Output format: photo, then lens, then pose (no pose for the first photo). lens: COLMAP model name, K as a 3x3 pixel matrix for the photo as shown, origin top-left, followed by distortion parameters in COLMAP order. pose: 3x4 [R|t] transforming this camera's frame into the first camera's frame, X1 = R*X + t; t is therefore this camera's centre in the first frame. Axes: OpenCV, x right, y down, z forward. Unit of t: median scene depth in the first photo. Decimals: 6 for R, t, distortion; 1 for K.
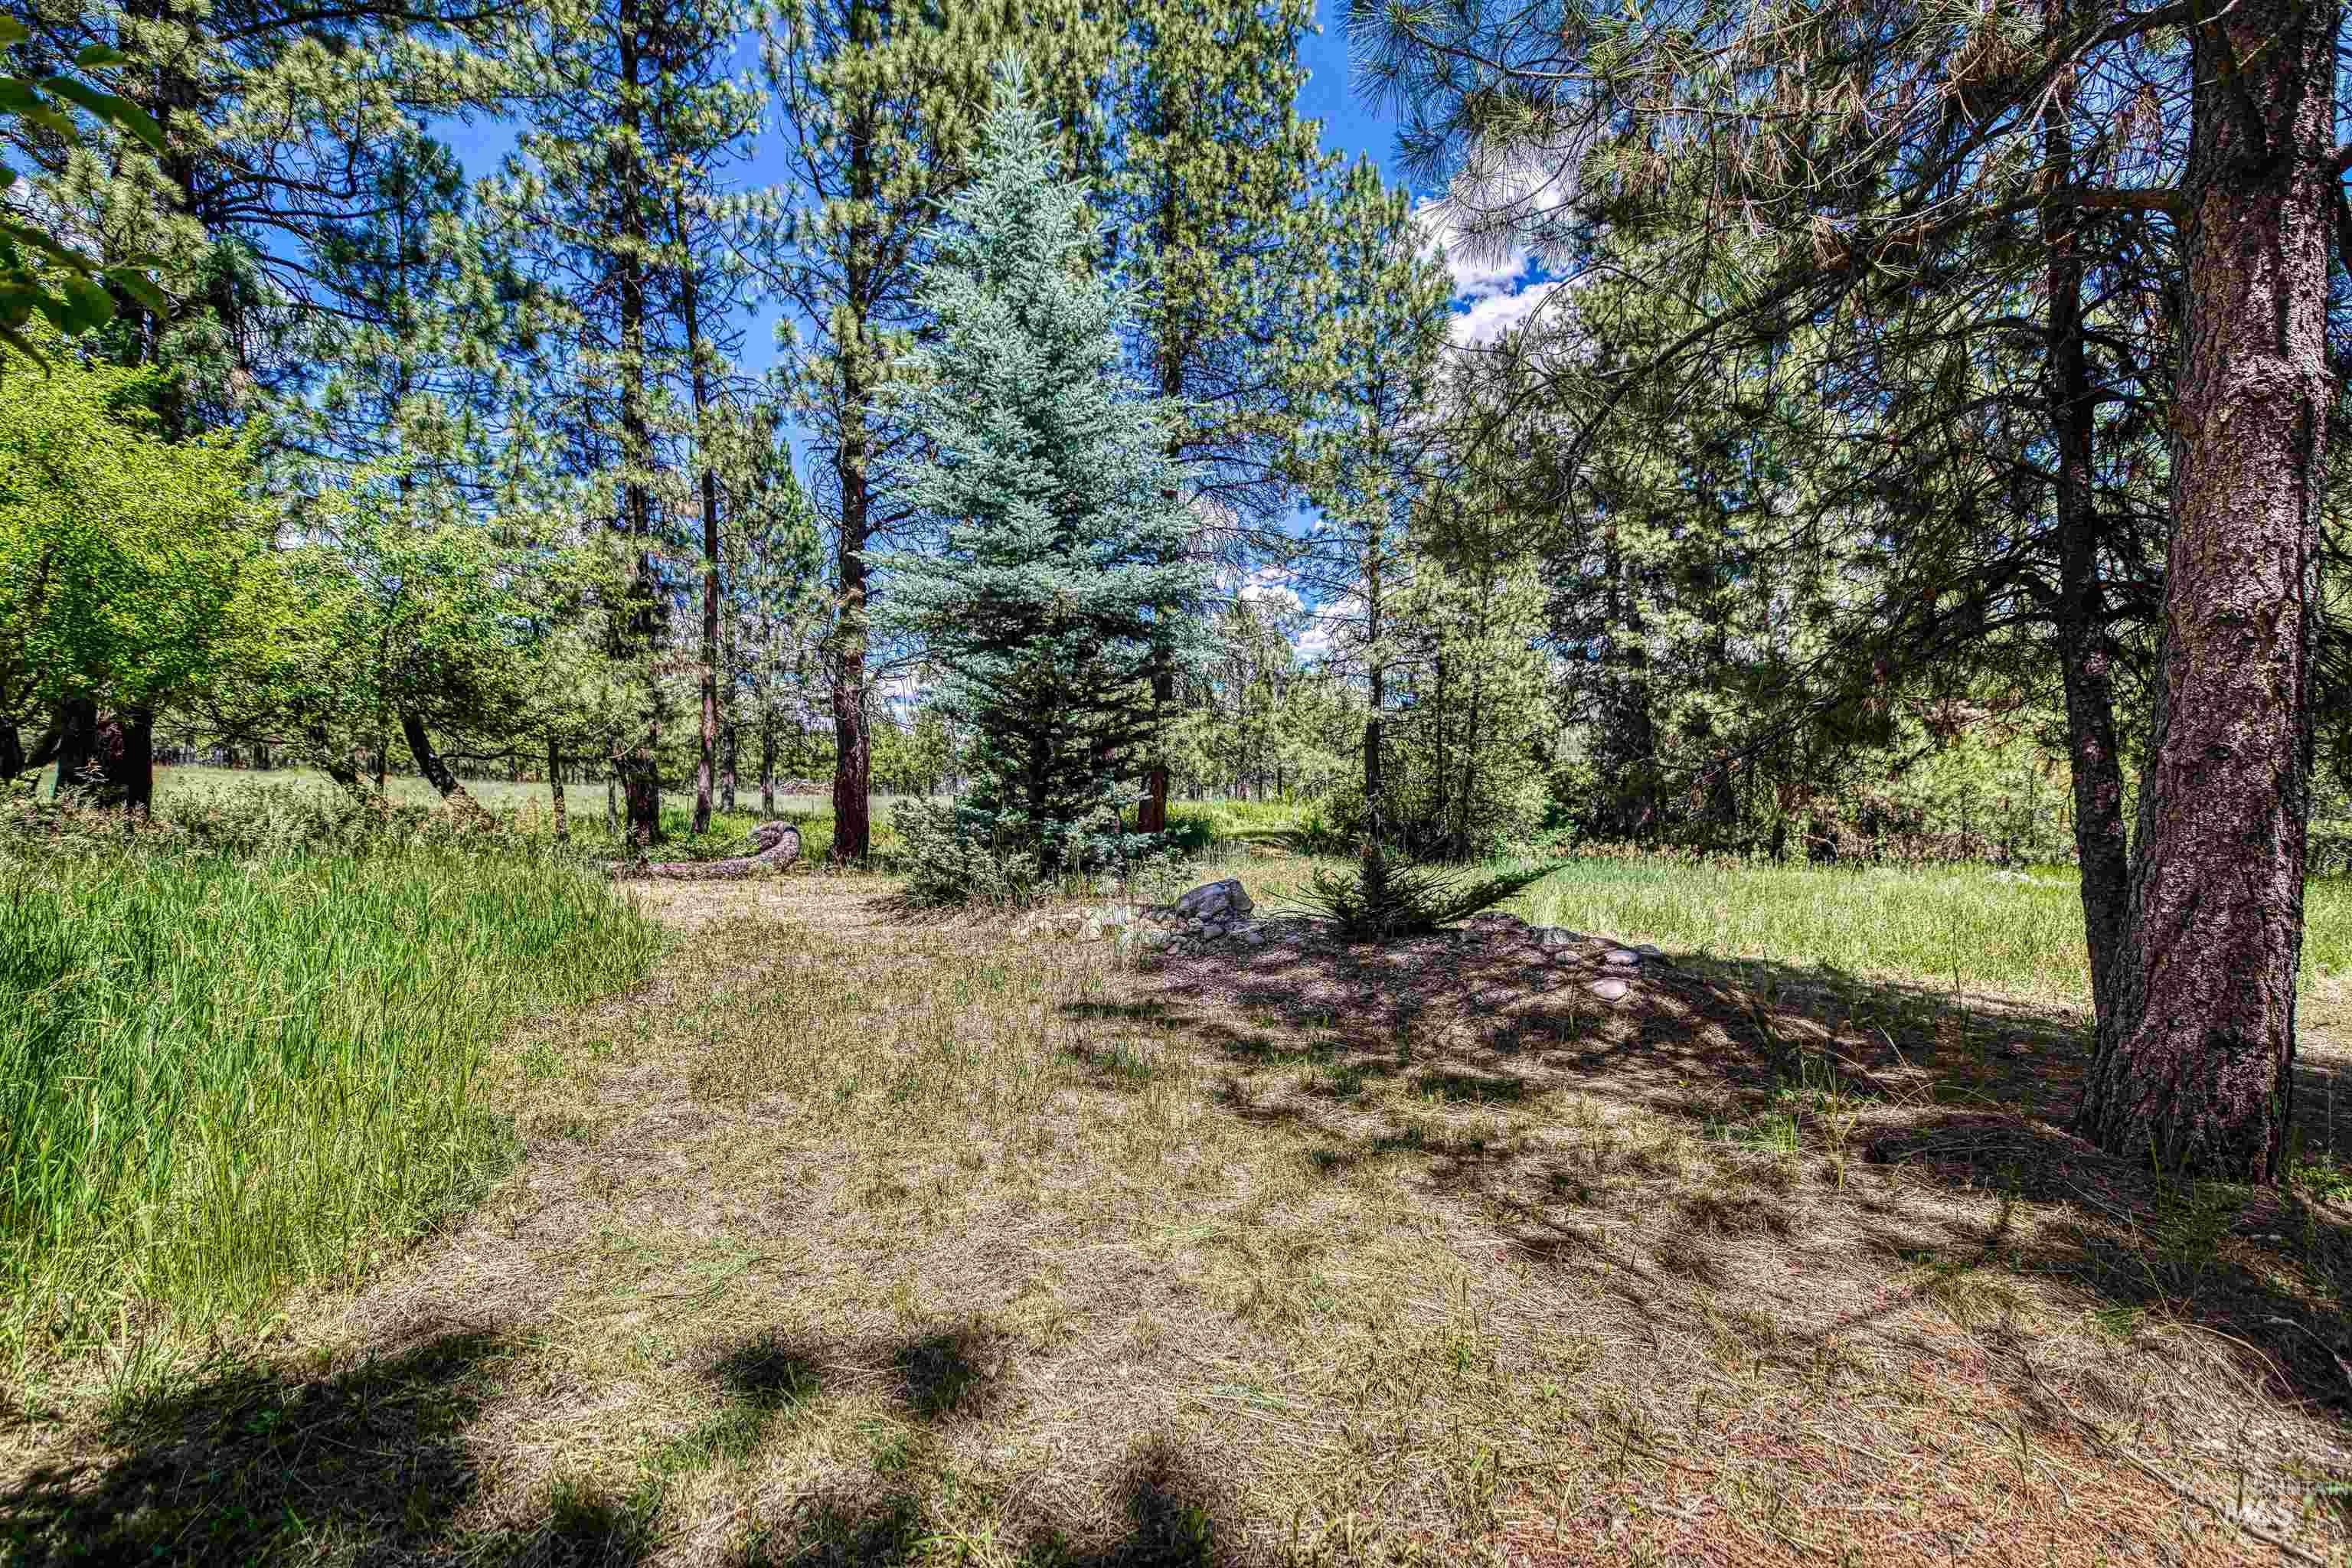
lens RADIAL K [[1030.4, 0, 1179.6], [0, 1030.4, 772.2], [0, 0, 1]] dist [0.003144, -0.000935]
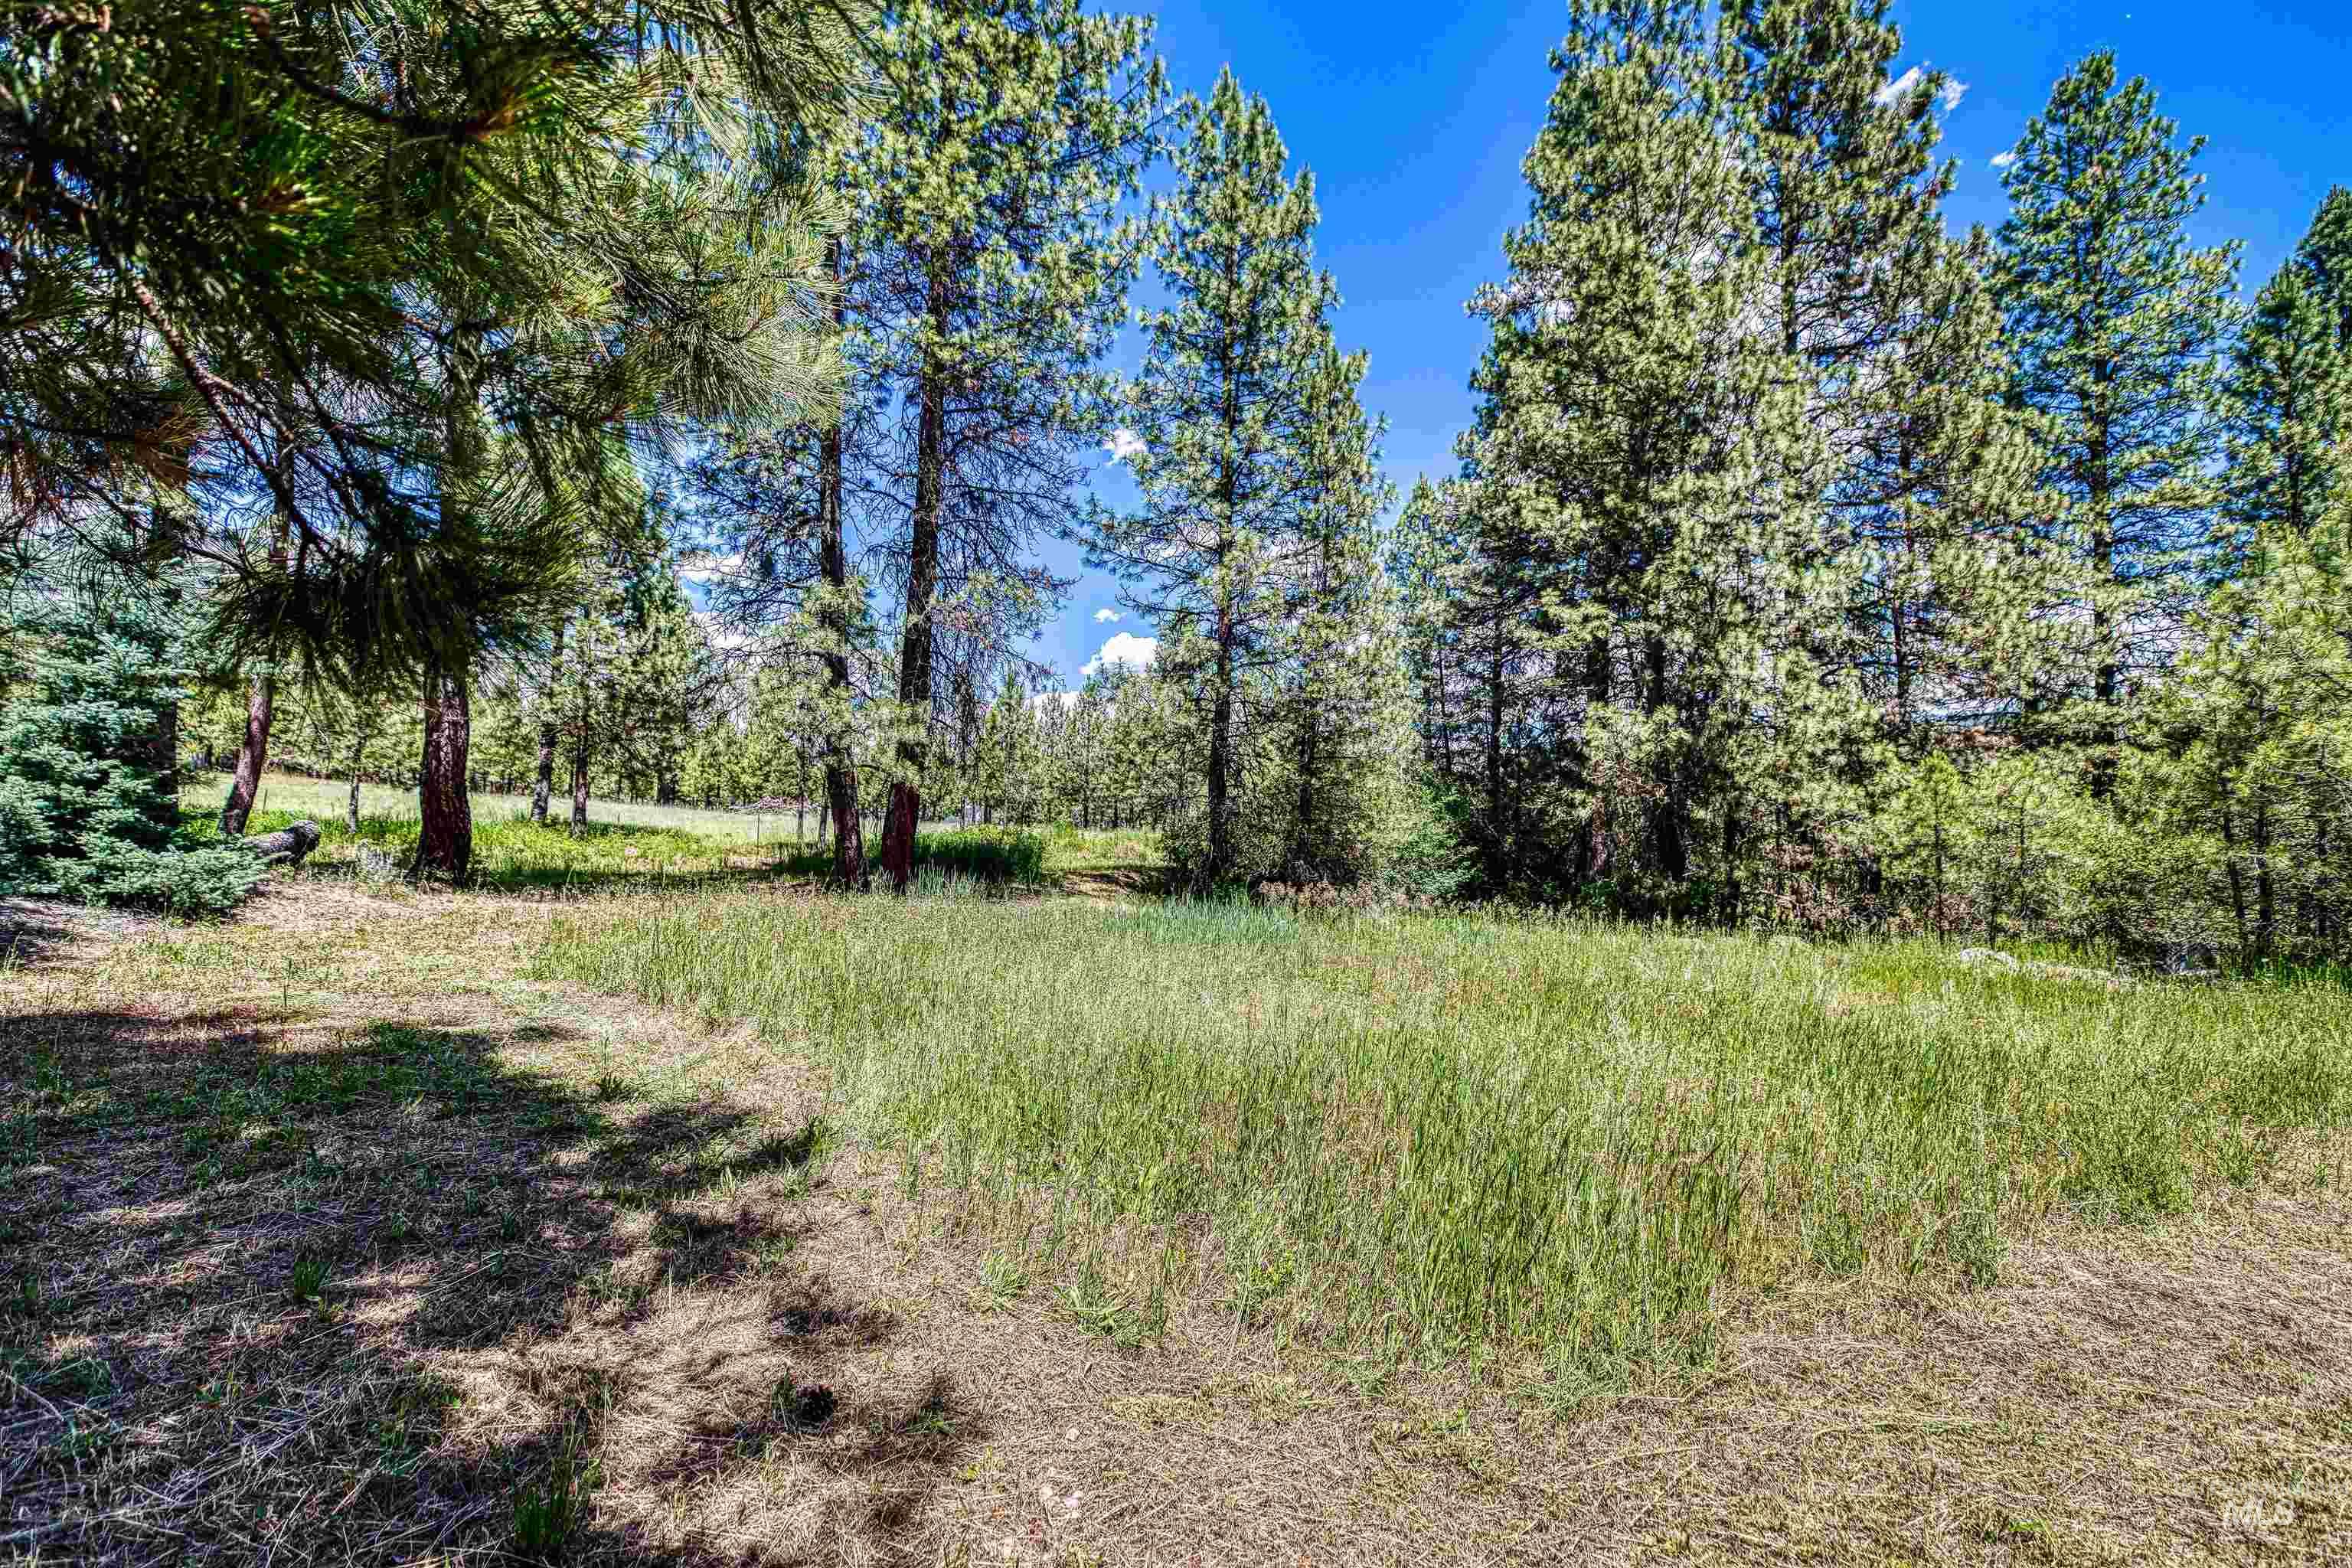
lens RADIAL K [[1030.4, 0, 1187.6], [0, 1030.4, 778.6], [0, 0, 1]] dist [0.003144, -0.000935]
pose [[0.994847, 0.027627, -0.097554, 0.249373], [-0.030933, 0.998992, -0.032542, 0.014427], [0.096556, 0.035392, 0.994698, 0.174256]]
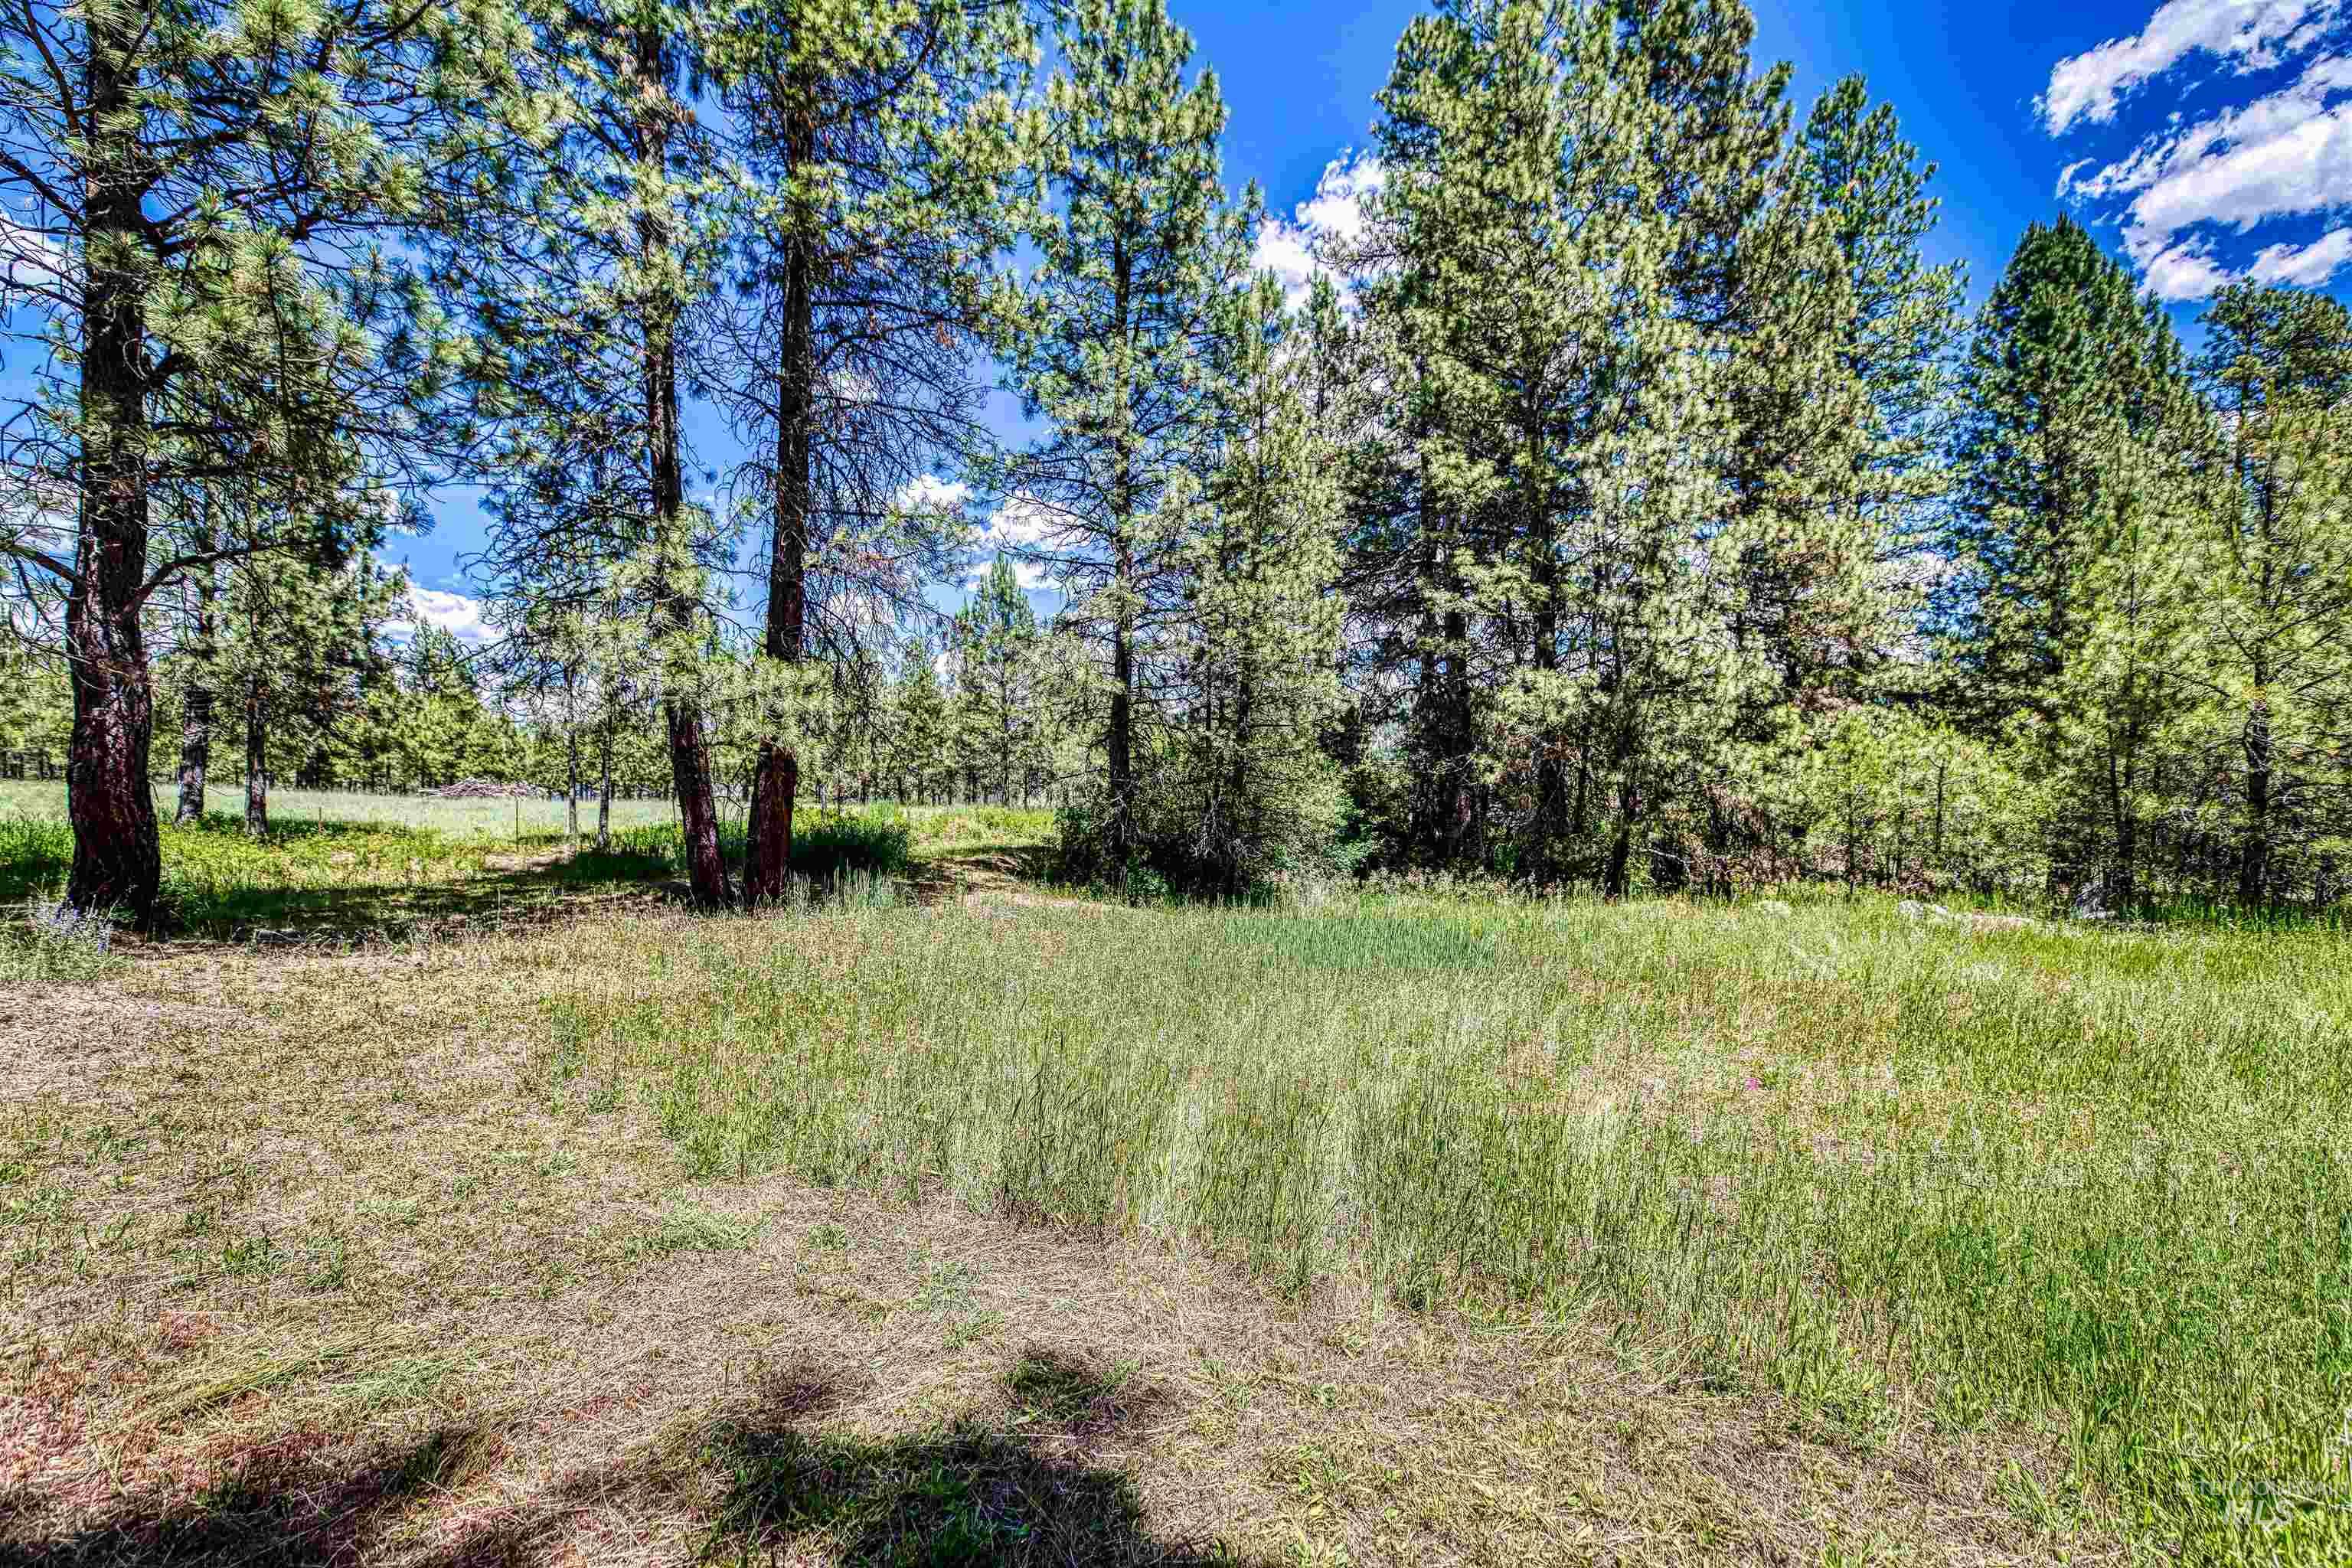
lens RADIAL K [[1030.4, 0, 1178.5], [0, 1030.4, 779.5], [0, 0, 1]] dist [0.003144, -0.000935]
pose [[0.988210, 0.006152, 0.152978, 0.117935], [-0.006119, 0.999981, -0.000684, 0.008343], [-0.152979, -0.000260, 0.988229, 0.259200]]
